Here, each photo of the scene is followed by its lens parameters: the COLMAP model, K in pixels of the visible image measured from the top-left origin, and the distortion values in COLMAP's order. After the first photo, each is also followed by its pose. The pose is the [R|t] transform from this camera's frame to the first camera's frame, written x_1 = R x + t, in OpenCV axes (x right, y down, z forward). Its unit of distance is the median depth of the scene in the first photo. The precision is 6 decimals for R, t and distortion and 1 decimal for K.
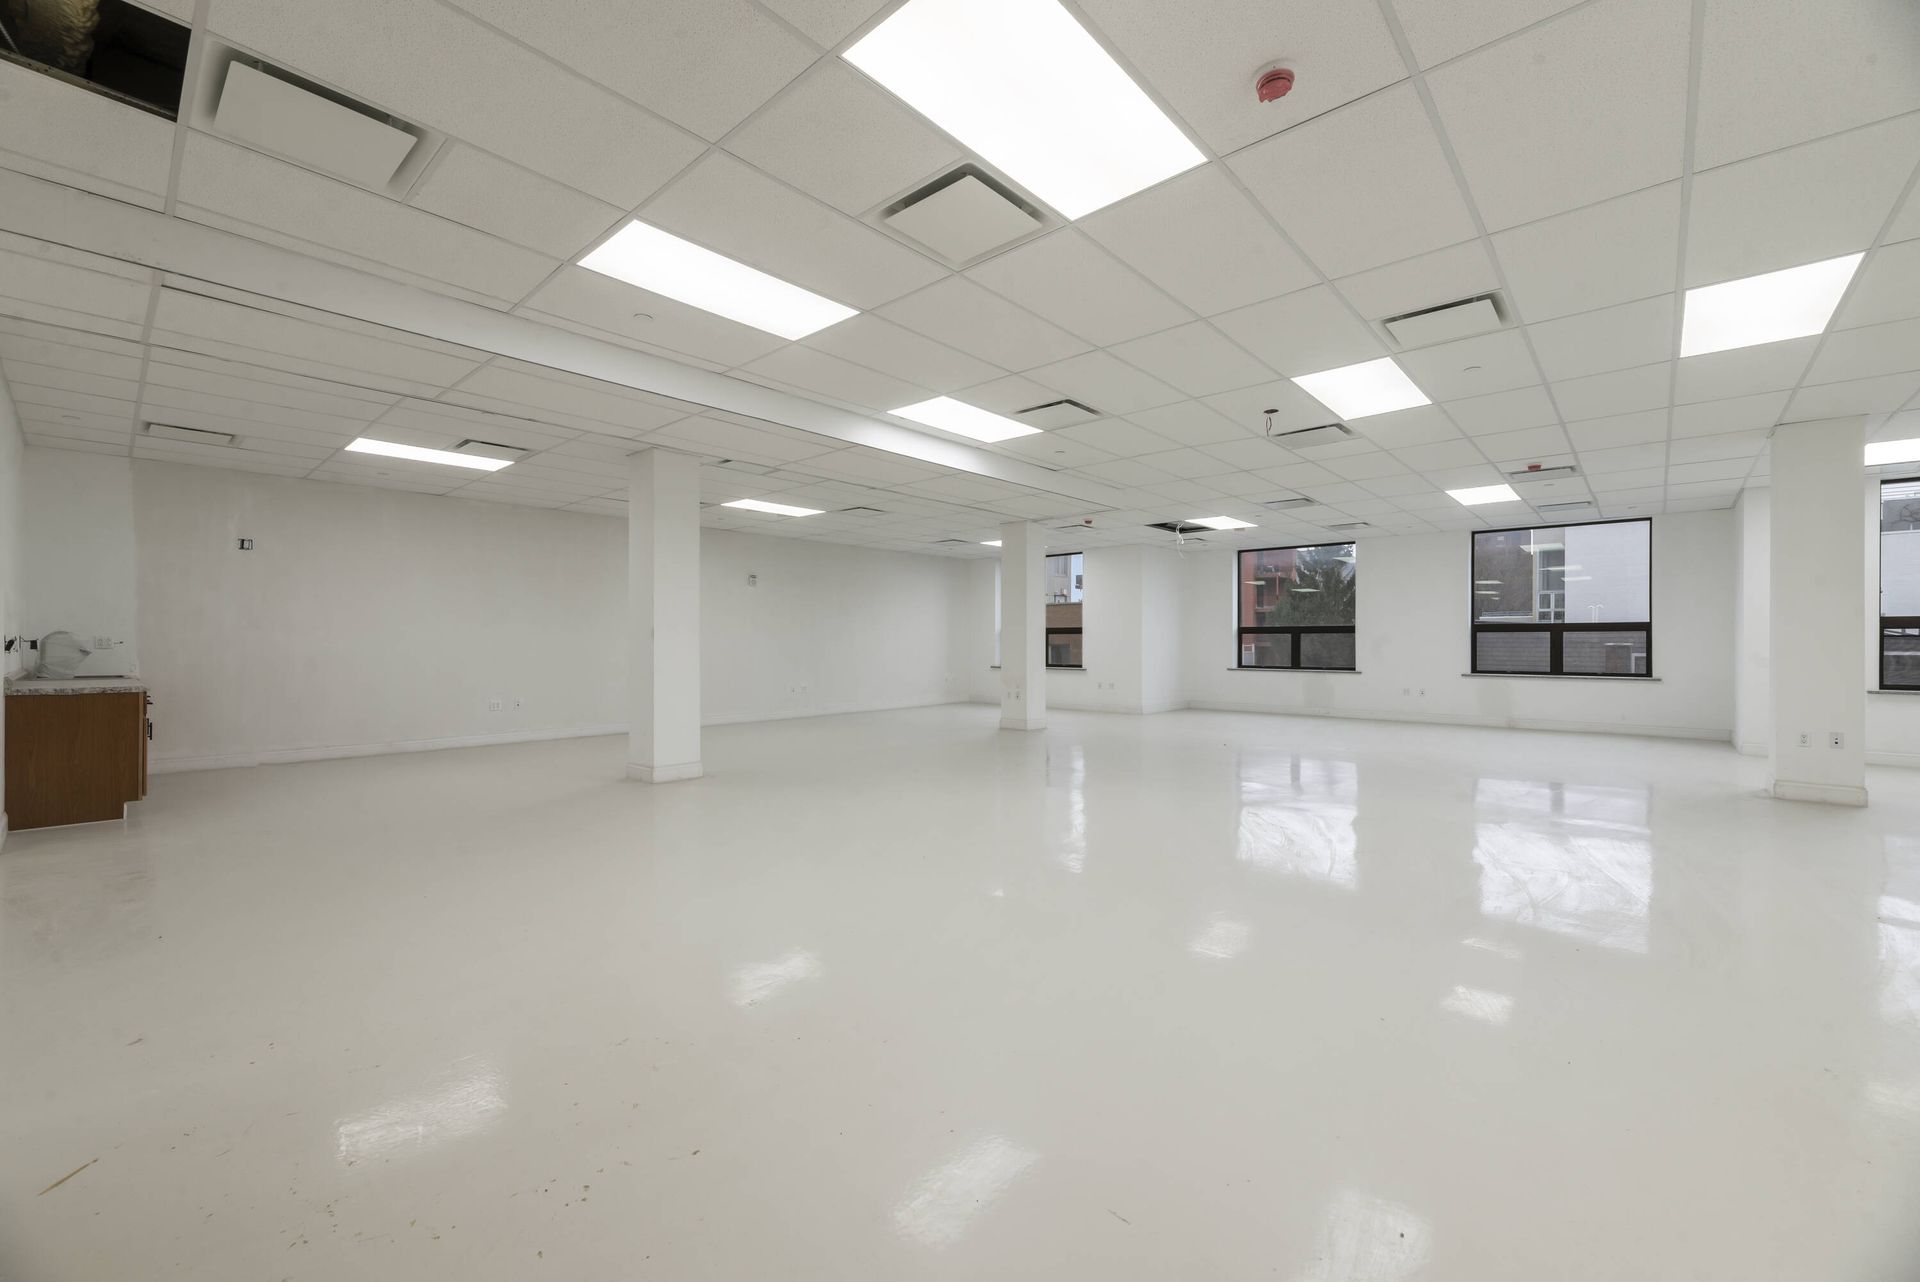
lens RADIAL K [[770.8, 0, 954.3], [0, 770.8, 648.8], [0, 0, 1]] dist [-0.000286, -0.000062]
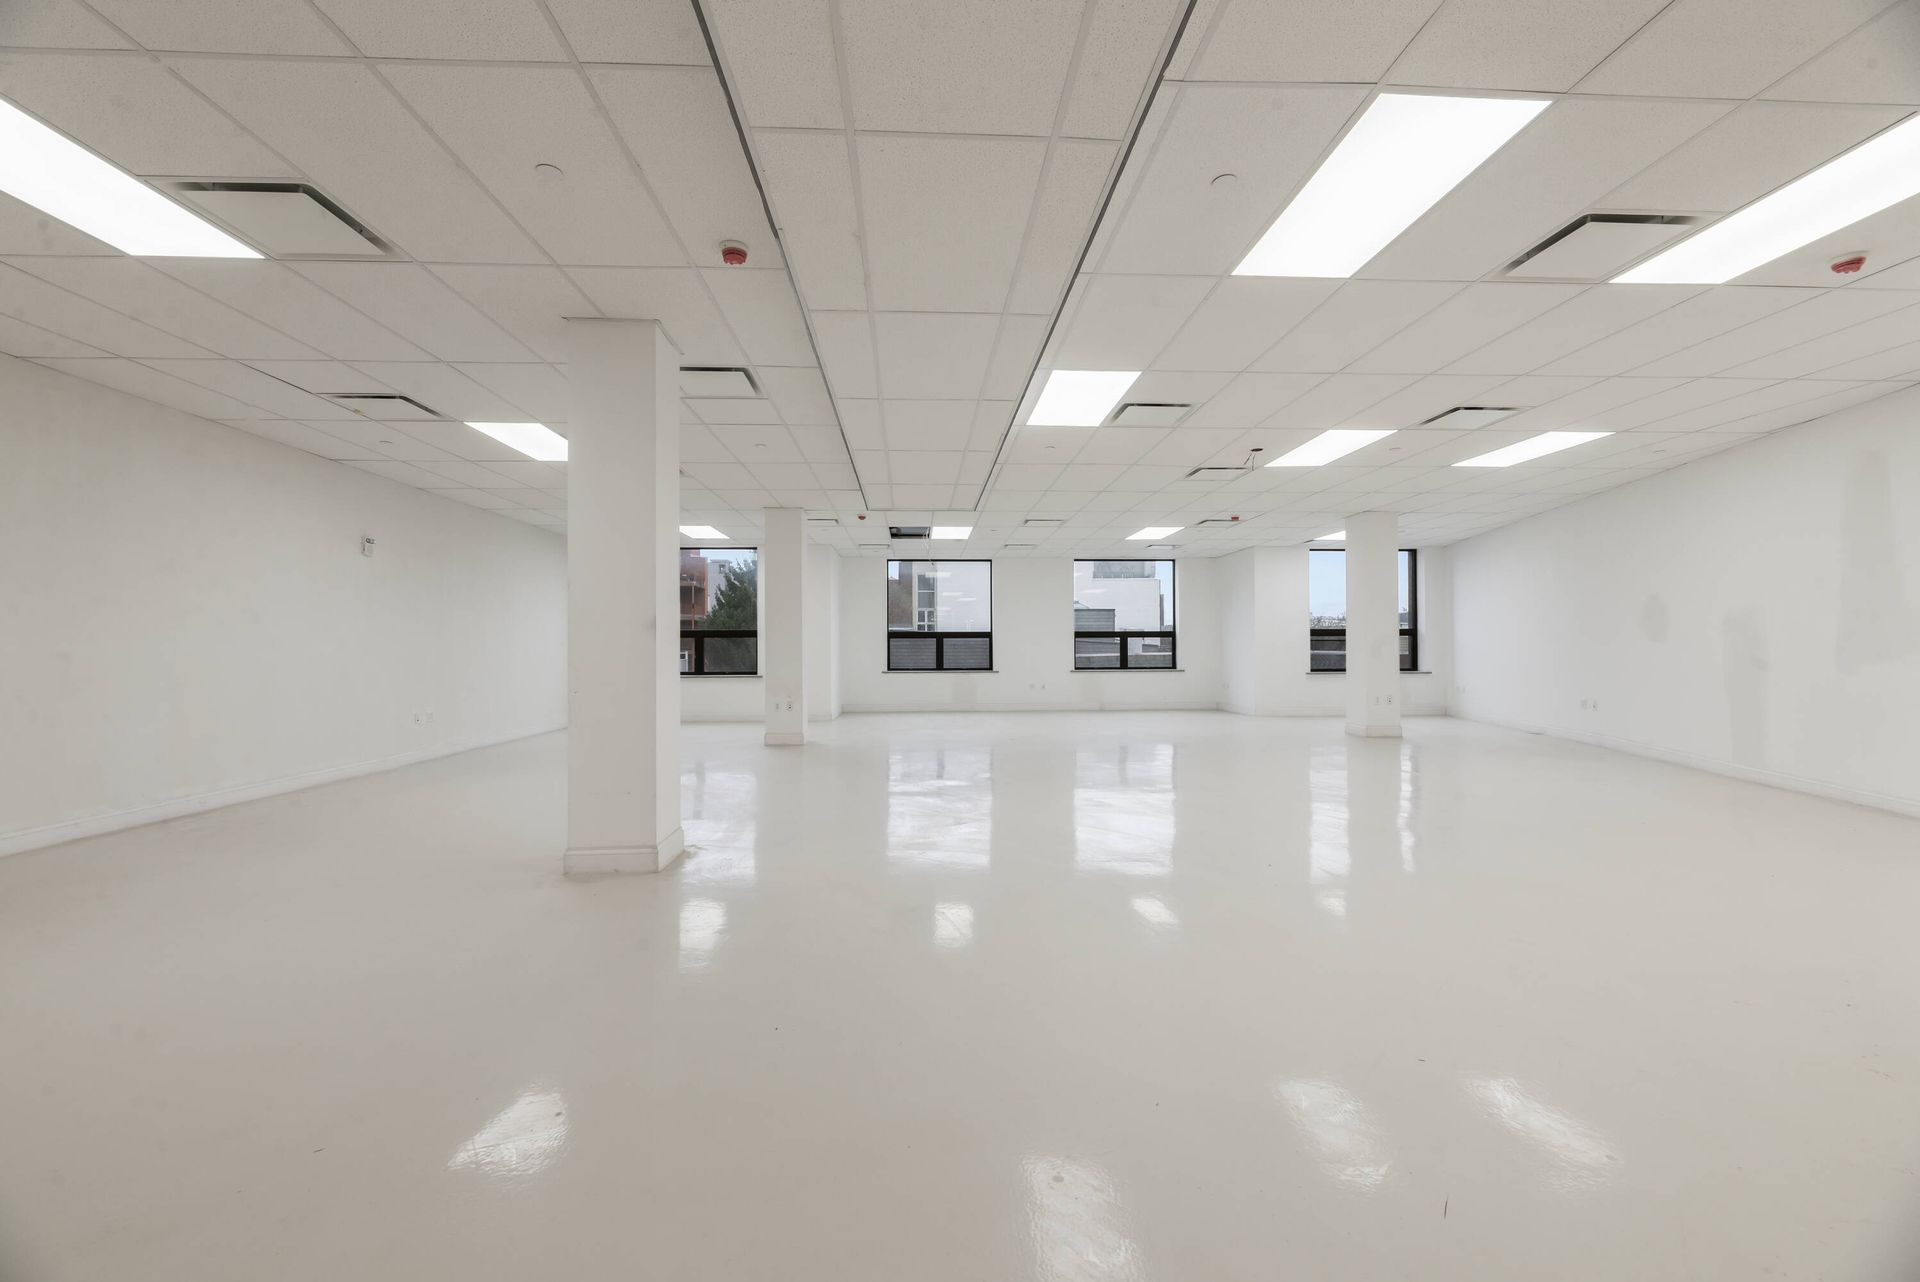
lens RADIAL K [[770.8, 0, 947.5], [0, 770.8, 679.7], [0, 0, 1]] dist [-0.000286, -0.000062]
pose [[0.713398, -0.032350, 0.700012, -0.329227], [0.009565, 0.999290, 0.036432, -0.000429], [-0.700693, -0.019295, 0.713202, 0.199665]]
